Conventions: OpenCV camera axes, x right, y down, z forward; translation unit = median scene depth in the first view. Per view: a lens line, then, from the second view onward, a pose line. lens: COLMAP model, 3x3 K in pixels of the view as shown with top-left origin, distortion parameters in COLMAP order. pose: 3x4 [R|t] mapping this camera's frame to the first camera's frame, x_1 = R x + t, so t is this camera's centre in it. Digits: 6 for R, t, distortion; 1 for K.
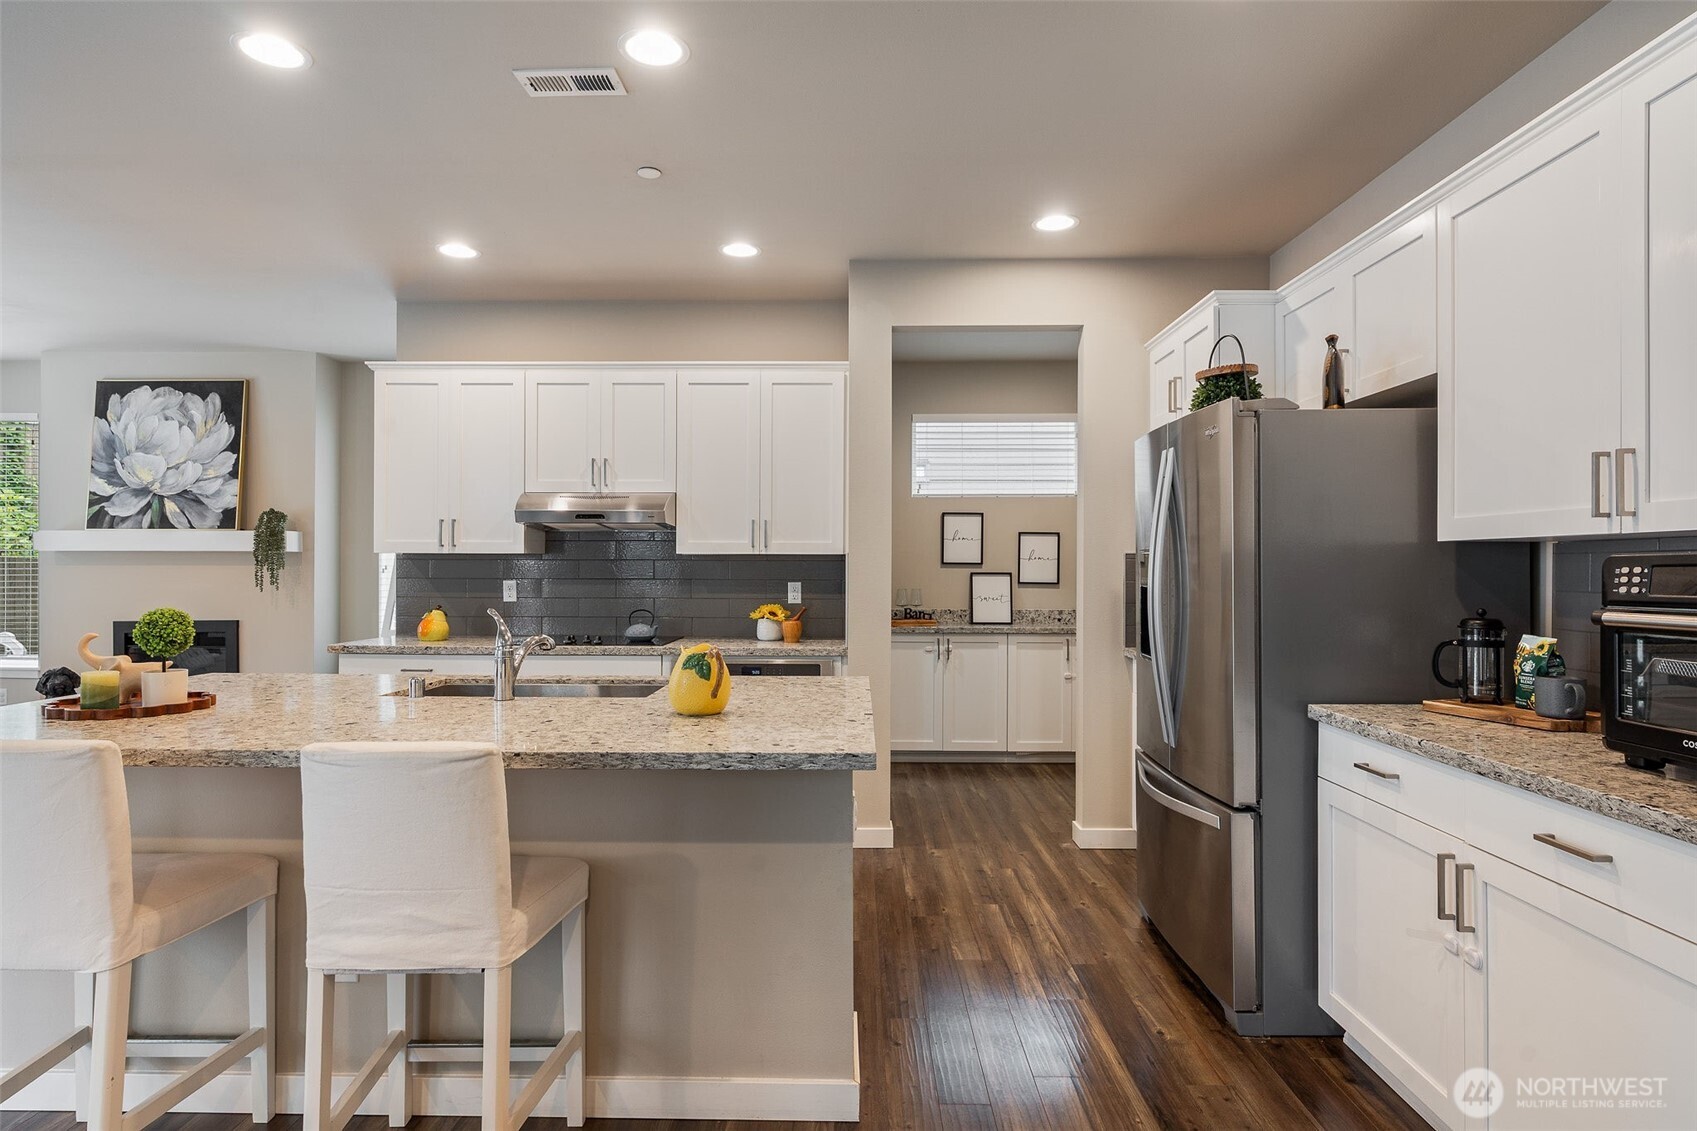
lens RADIAL K [[929.9, 0, 841.6], [0, 929.9, 564.9], [0, 0, 1]] dist [-0.002305, 0.002664]
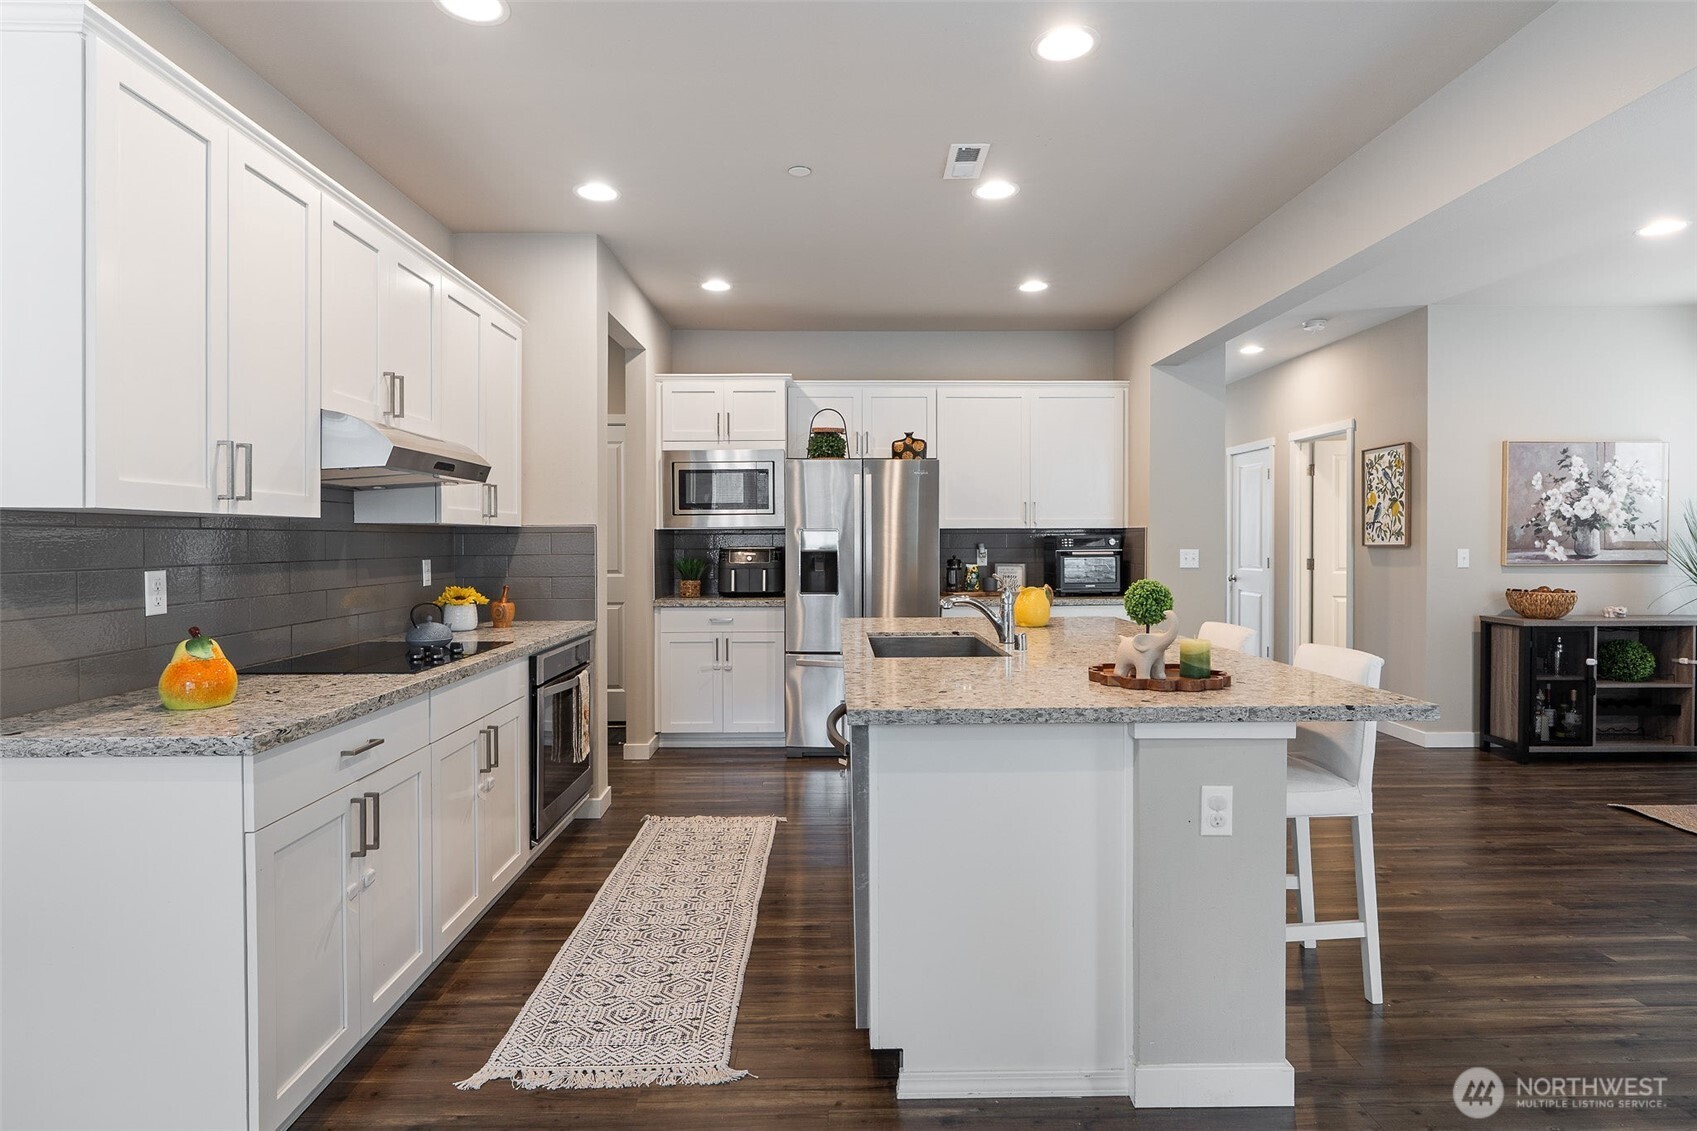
lens RADIAL K [[874.8, 0, 838.5], [0, 874.8, 548.8], [0, 0, 1]] dist [-0.011170, 0.005059]
pose [[-0.022293, -0.013476, 0.999661, -0.659390], [-0.001390, 0.999909, 0.013448, -0.000965], [-0.999751, -0.001090, -0.022310, 0.530566]]
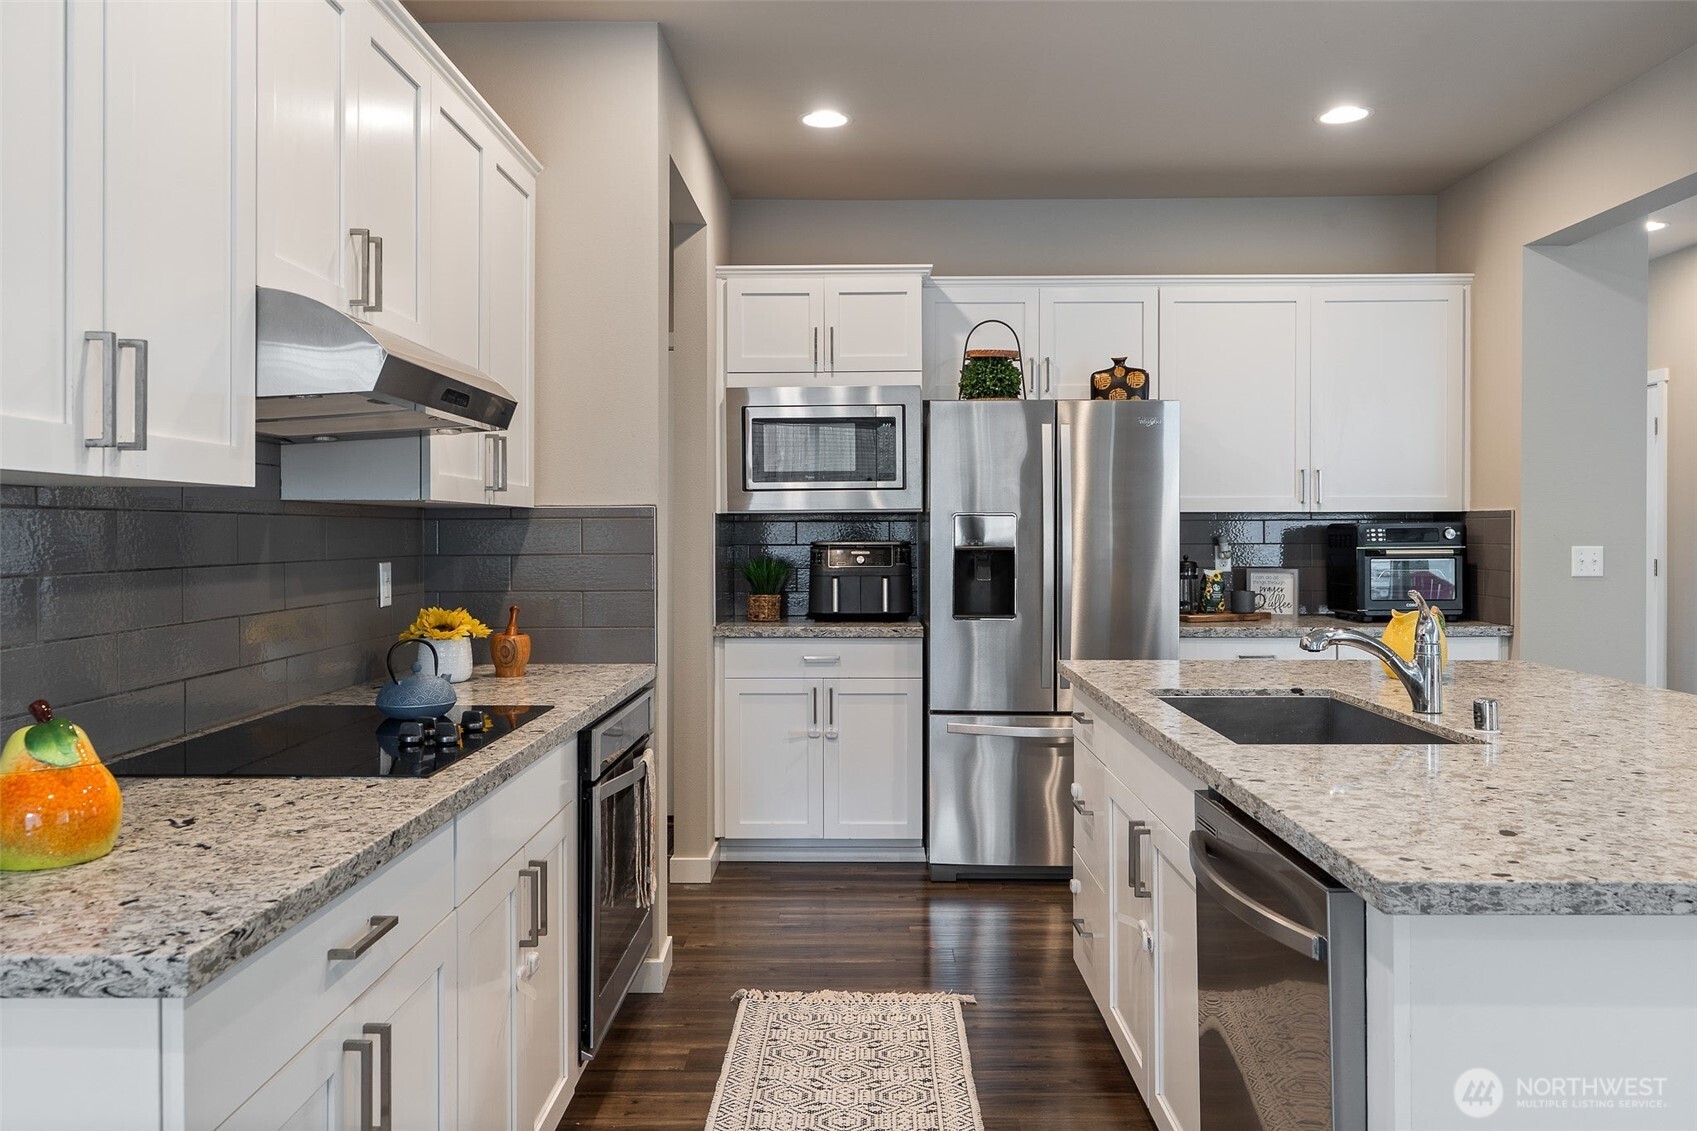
lens RADIAL K [[1248.2, 0, 838.7], [0, 1248.2, 536.6], [0, 0, 1]] dist [0.001769, 0.001066]
pose [[0.006525, -0.007841, 0.999948, -0.563186], [-0.002079, 0.999967, 0.007854, -0.000058], [-0.999977, -0.002130, 0.006509, 0.611997]]
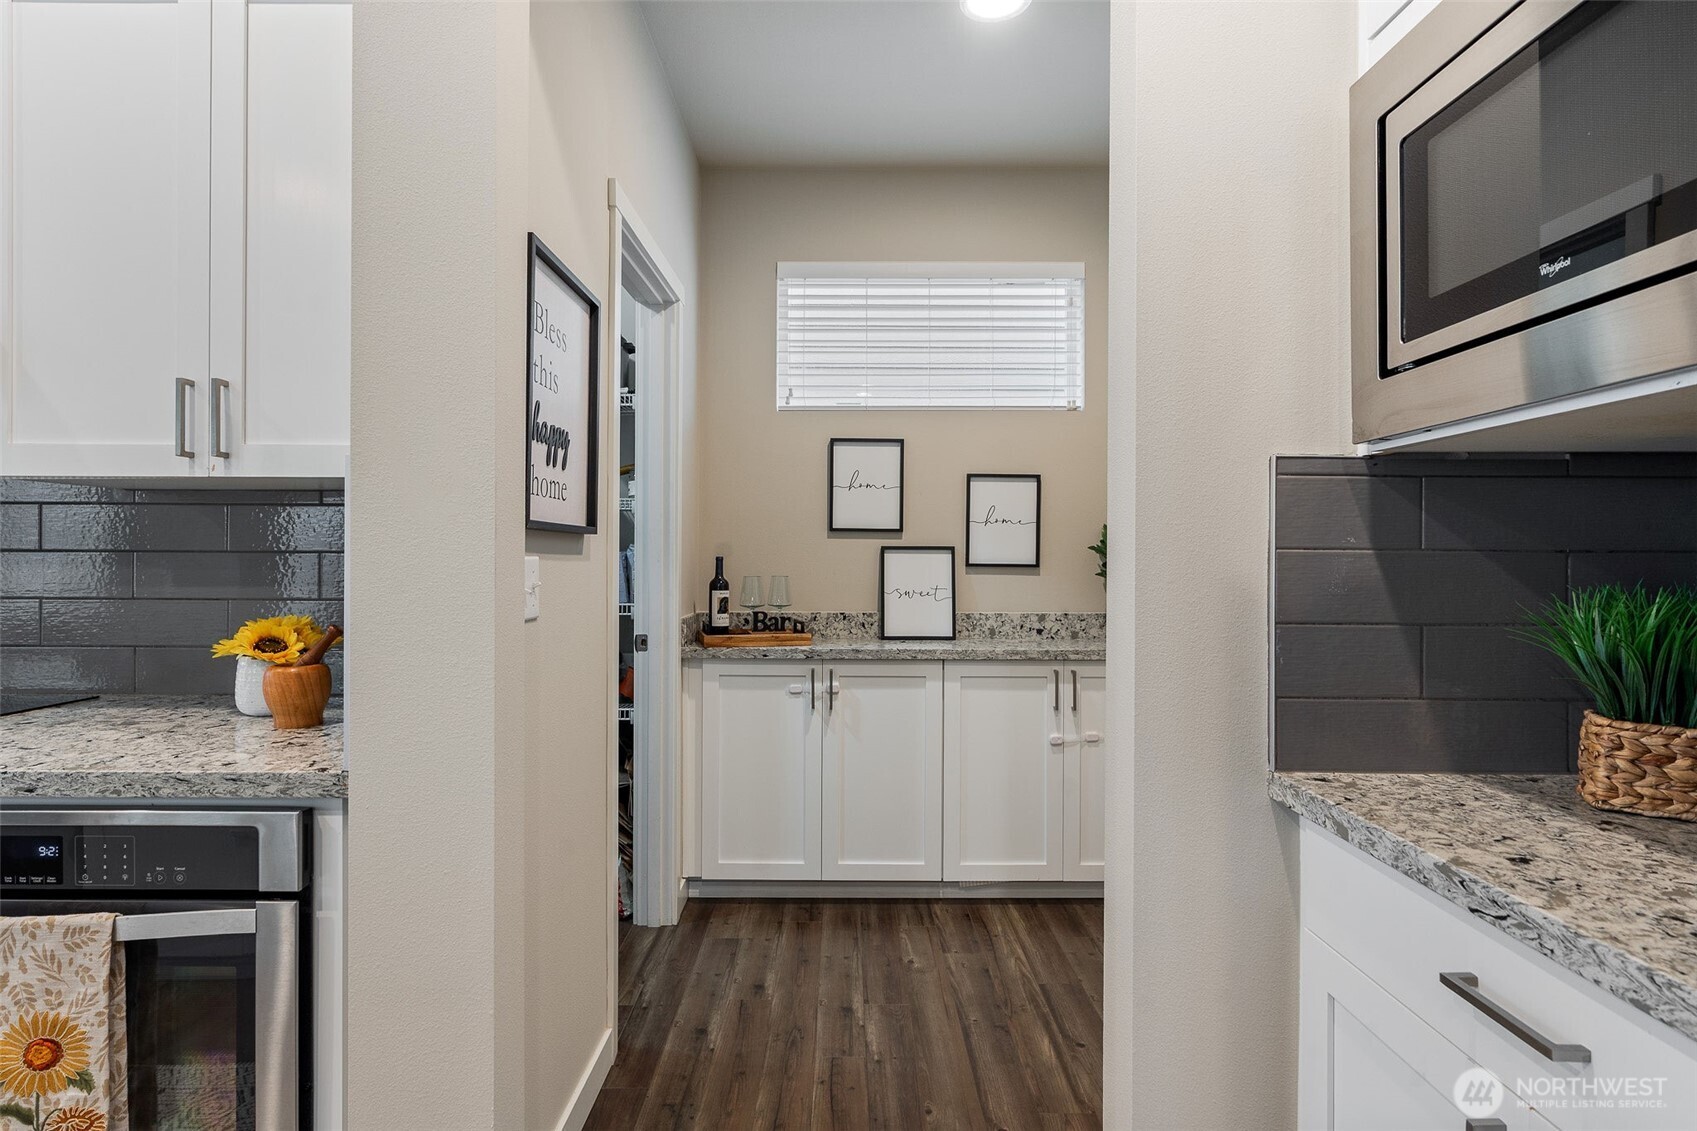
lens RADIAL K [[874.8, 0, 839.0], [0, 874.8, 562.6], [0, 0, 1]] dist [-0.011170, 0.005059]
pose [[0.999810, 0.000214, 0.019514, 0.108923], [-0.000417, 0.999946, 0.010422, 0.013111], [-0.019511, -0.010428, 0.999755, 0.502059]]
